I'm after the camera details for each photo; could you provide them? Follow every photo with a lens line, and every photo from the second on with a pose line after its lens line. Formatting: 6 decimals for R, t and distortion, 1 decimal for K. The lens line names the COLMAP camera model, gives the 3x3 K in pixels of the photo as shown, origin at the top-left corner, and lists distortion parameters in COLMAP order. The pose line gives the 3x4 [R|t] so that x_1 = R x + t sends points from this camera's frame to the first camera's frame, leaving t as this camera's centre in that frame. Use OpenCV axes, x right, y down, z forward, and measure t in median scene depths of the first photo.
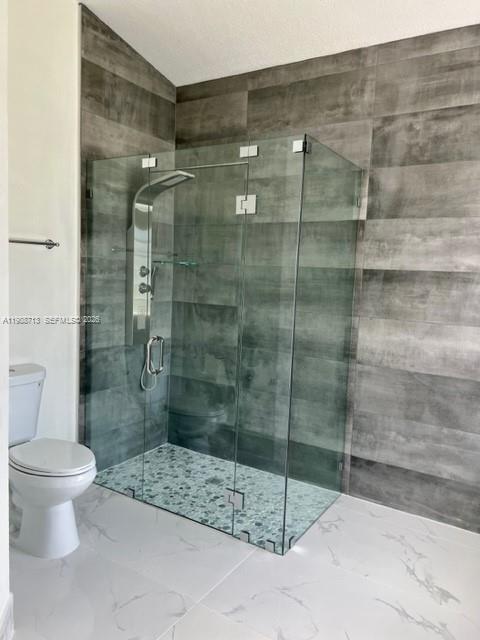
lens RADIAL K [[482.8, 0, 240.0], [0, 482.8, 320.0], [0, 0, 1]] dist [0.057733, -0.067010]
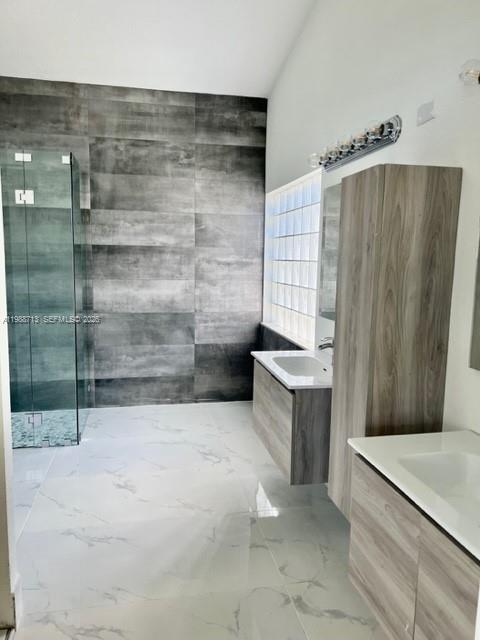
lens RADIAL K [[482.8, 0, 240.0], [0, 482.8, 320.0], [0, 0, 1]] dist [0.057733, -0.067010]
pose [[0.723997, -0.119339, 0.679402, -0.430248], [0.082478, 0.992832, 0.086502, 0.025424], [-0.684855, -0.006591, 0.728650, -0.325198]]
